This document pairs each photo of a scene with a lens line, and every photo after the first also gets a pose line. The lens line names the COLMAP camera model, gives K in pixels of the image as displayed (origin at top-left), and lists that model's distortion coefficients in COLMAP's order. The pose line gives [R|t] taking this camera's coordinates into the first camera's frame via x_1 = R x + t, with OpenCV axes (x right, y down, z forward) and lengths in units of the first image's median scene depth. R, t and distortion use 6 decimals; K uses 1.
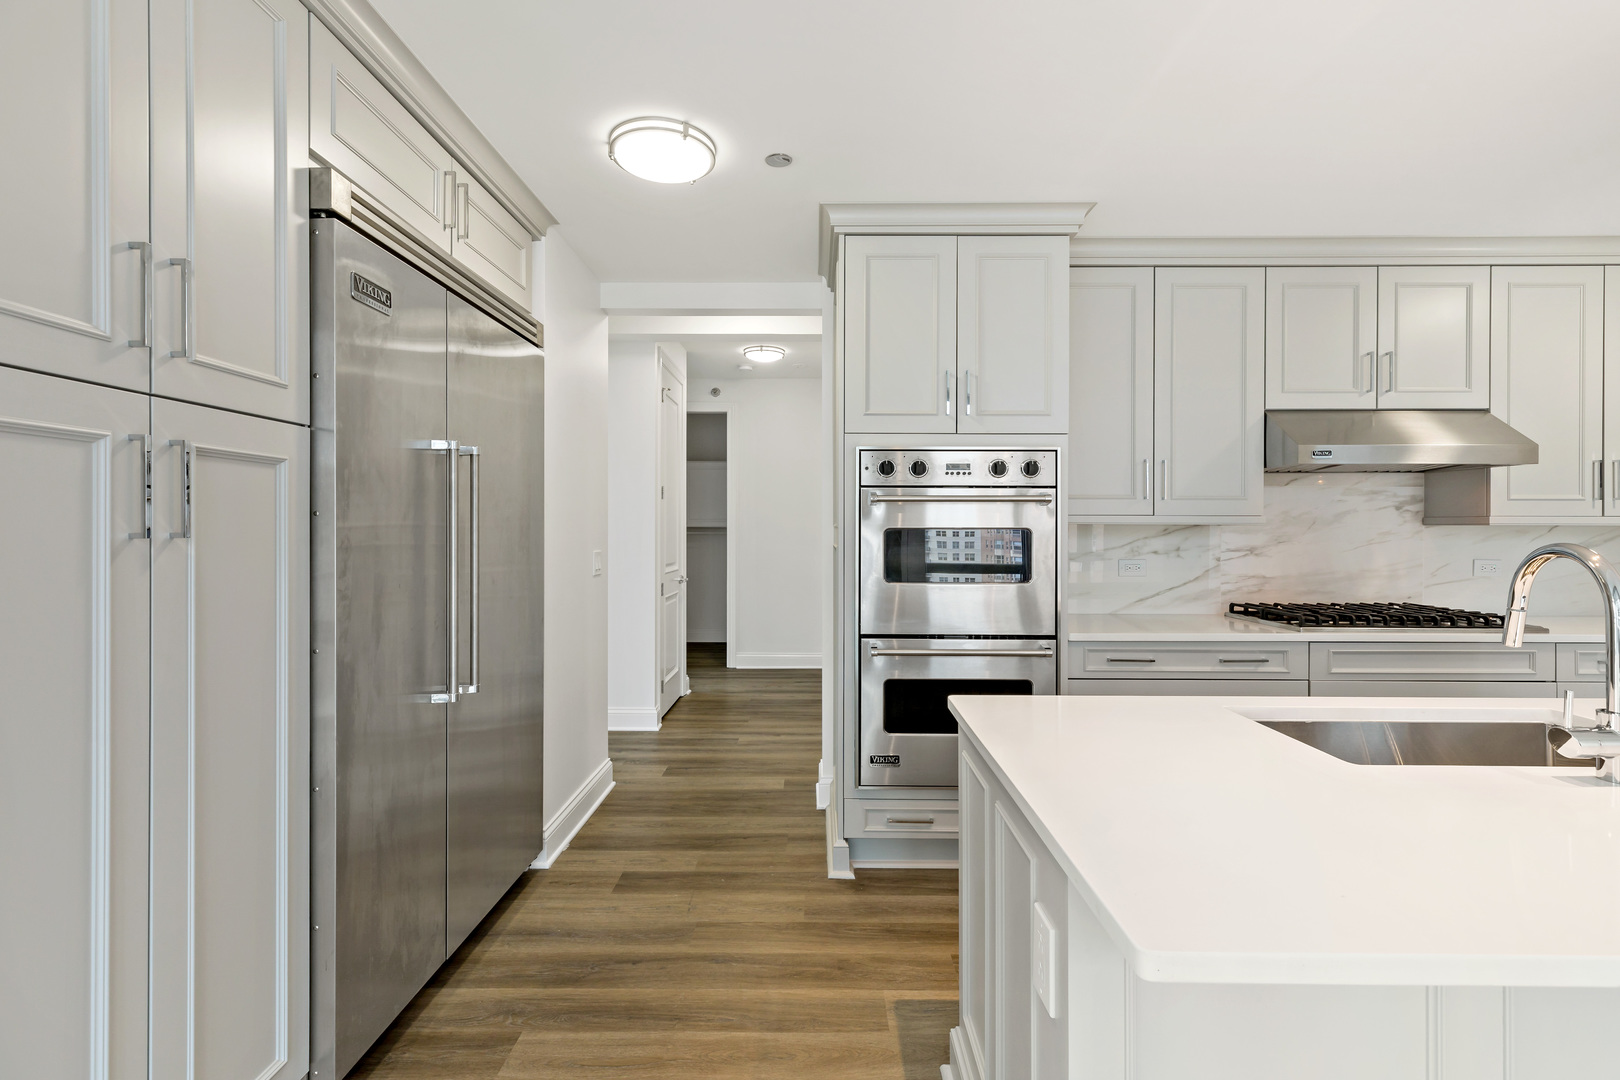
lens RADIAL K [[741.7, 0, 811.7], [0, 741.7, 531.0], [0, 0, 1]] dist [0.010318, -0.000727]
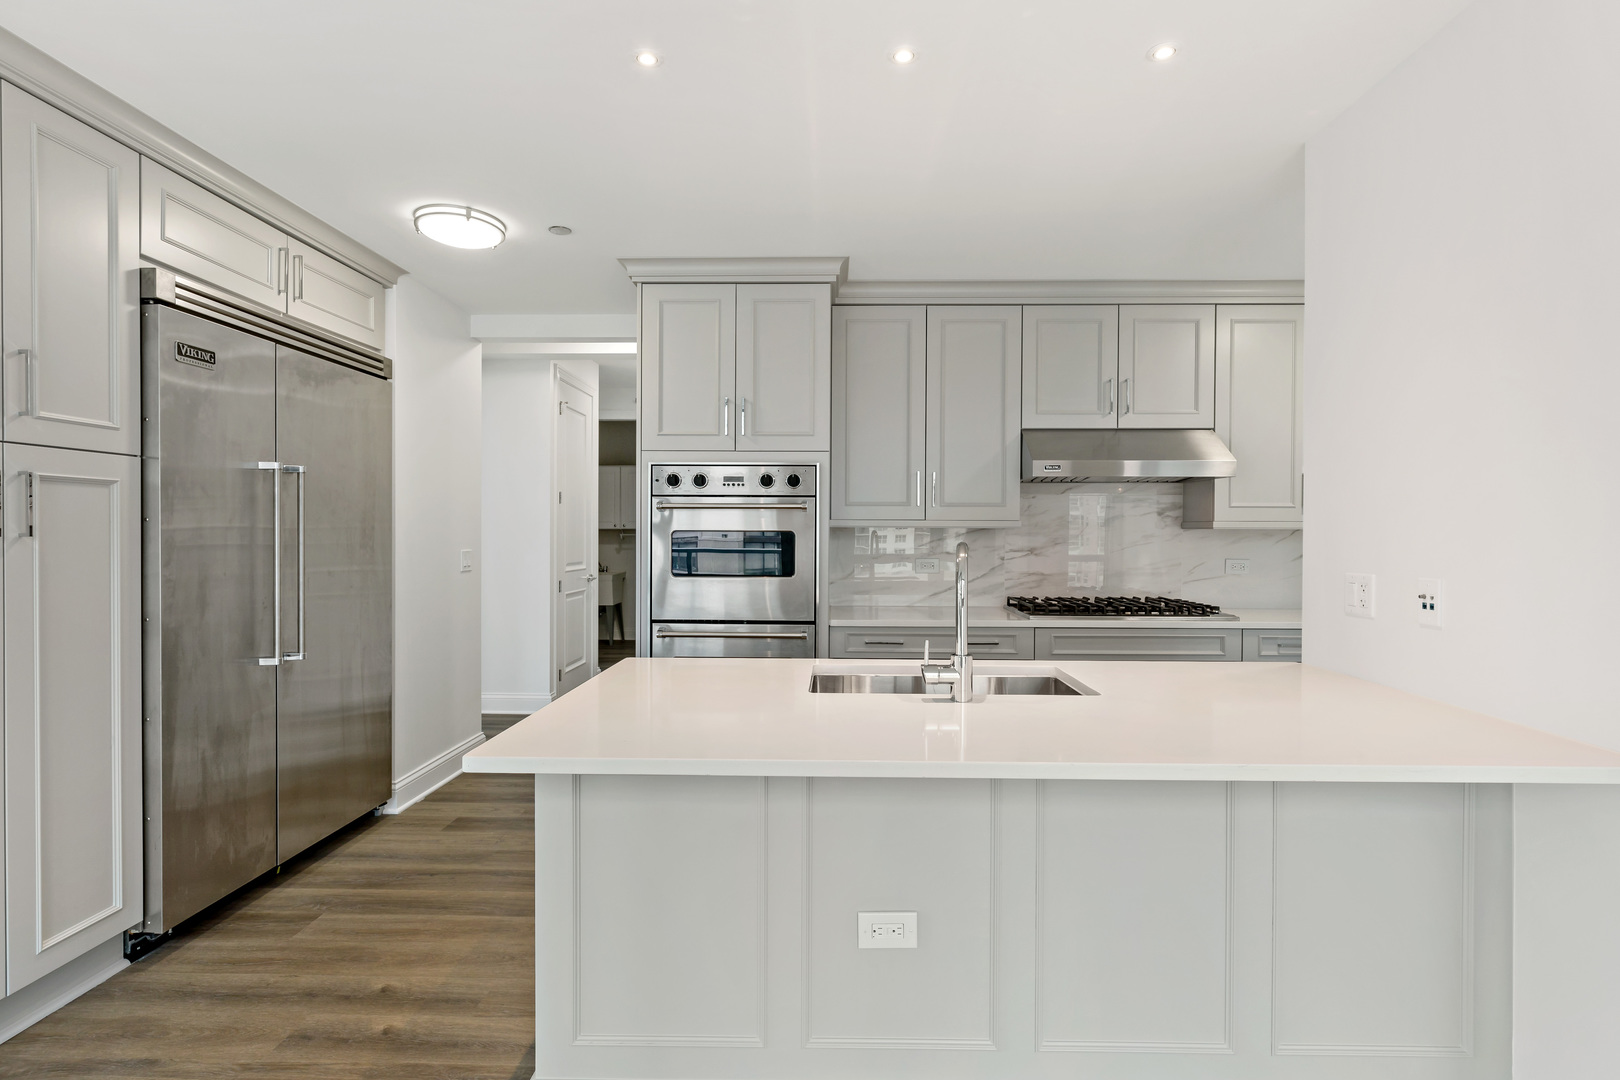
lens RADIAL K [[772.0, 0, 810.0], [0, 772.0, 540.0], [0, 0, 1]] dist [0.000005, 0.000181]
pose [[0.999787, 0.001809, -0.020557, 0.373338], [-0.001630, 0.999961, 0.008700, -0.000174], [0.020572, -0.008665, 0.999751, -0.253028]]
